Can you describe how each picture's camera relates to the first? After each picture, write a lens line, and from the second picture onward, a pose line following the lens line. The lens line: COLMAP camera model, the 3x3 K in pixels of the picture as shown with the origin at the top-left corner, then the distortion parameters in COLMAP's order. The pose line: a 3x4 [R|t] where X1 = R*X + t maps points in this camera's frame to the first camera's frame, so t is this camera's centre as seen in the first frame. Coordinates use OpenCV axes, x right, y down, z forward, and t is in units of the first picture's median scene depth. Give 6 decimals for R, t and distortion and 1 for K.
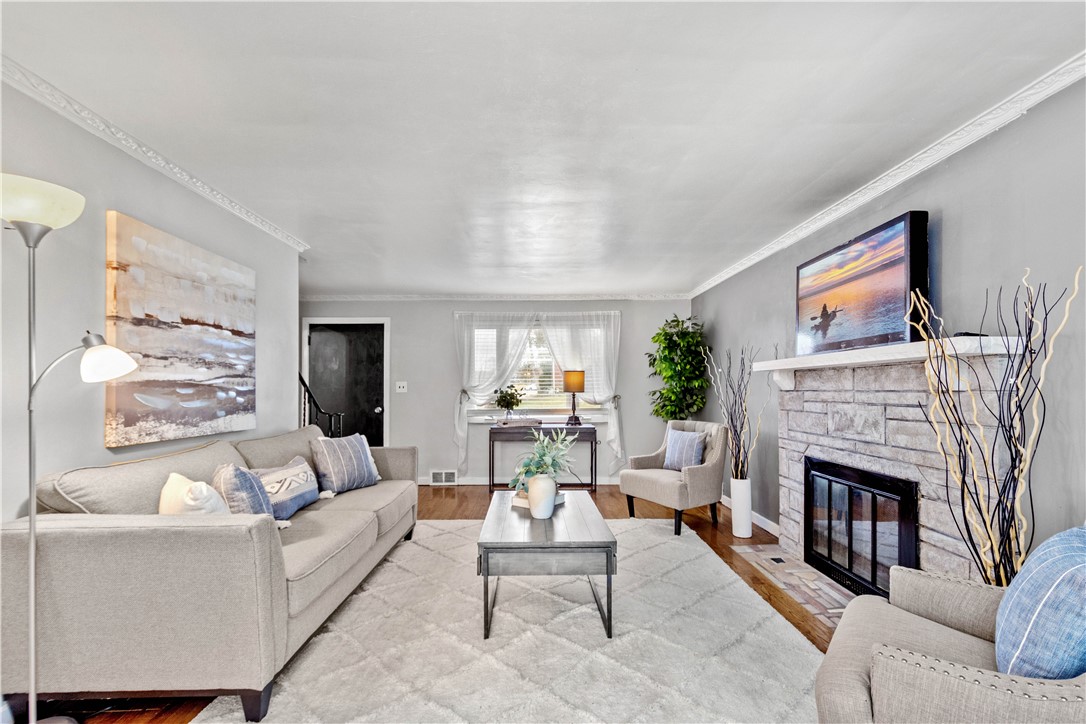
lens RADIAL K [[480.2, 0, 526.5], [0, 480.2, 388.0], [0, 0, 1]] dist [0.008369, 0.000034]
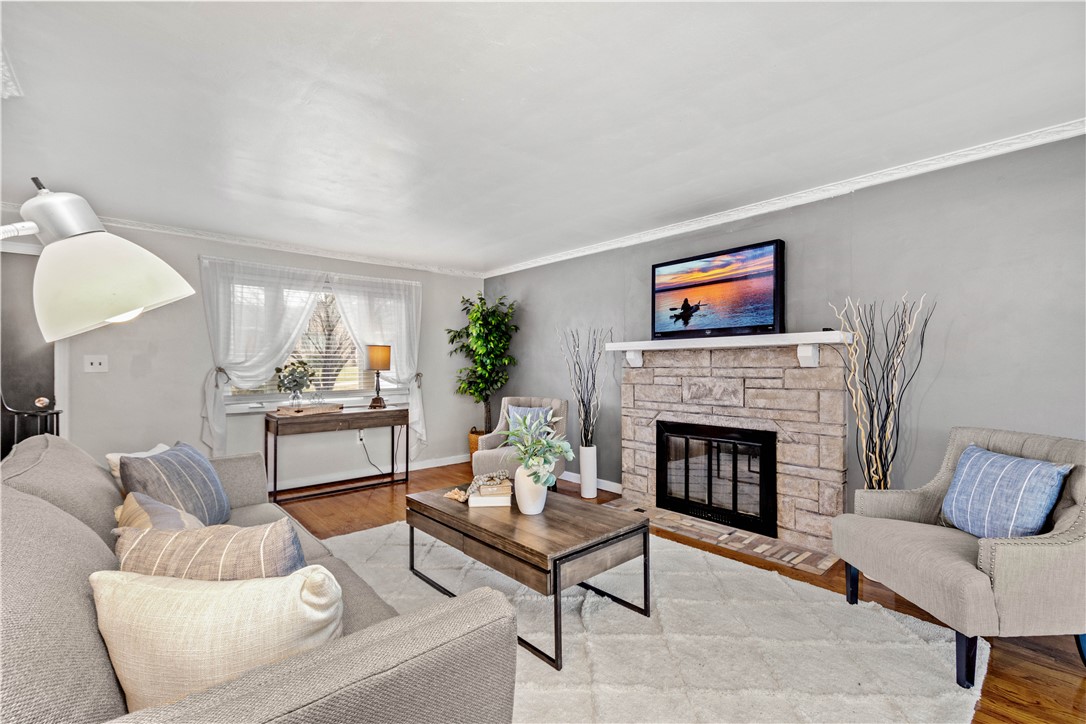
lens RADIAL K [[480.2, 0, 532.9], [0, 480.2, 367.2], [0, 0, 1]] dist [0.008369, 0.000034]
pose [[0.751795, -0.001498, 0.659395, -0.467321], [-0.000629, 0.999995, 0.002988, 0.001333], [-0.659397, -0.002661, 0.751791, 0.292396]]
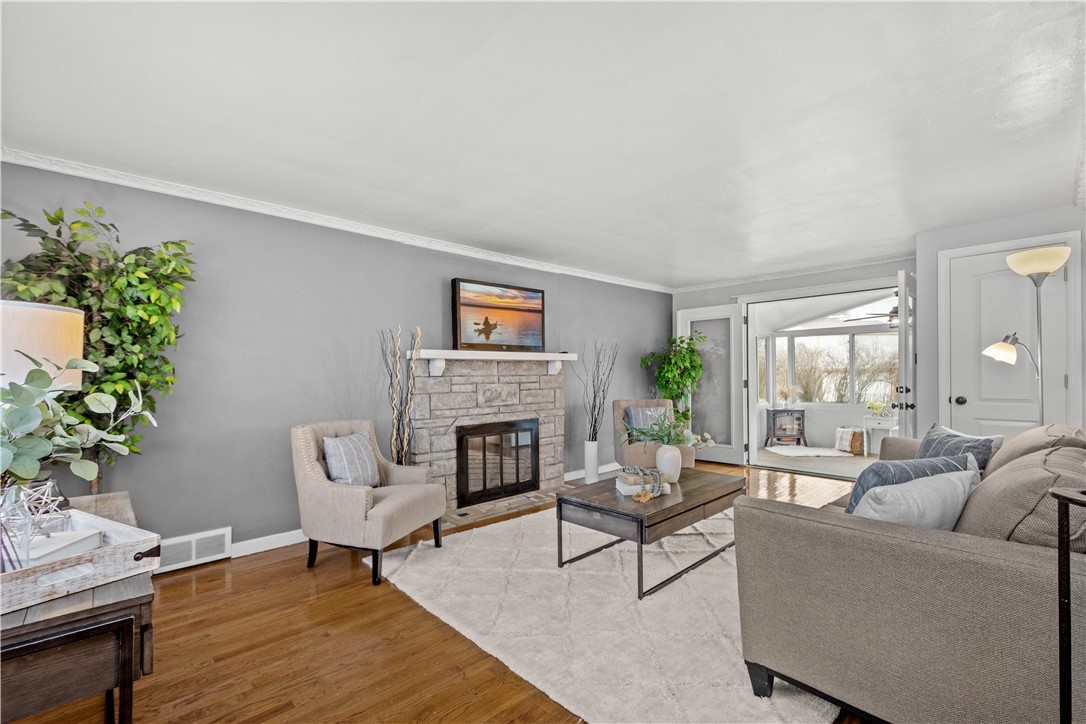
lens RADIAL K [[480.2, 0, 540.8], [0, 480.2, 379.2], [0, 0, 1]] dist [0.008369, 0.000034]
pose [[-0.695501, 0.002043, 0.718522, -0.503404], [0.008927, 0.999943, 0.005797, 0.008578], [-0.718470, 0.010446, -0.695480, 1.743782]]
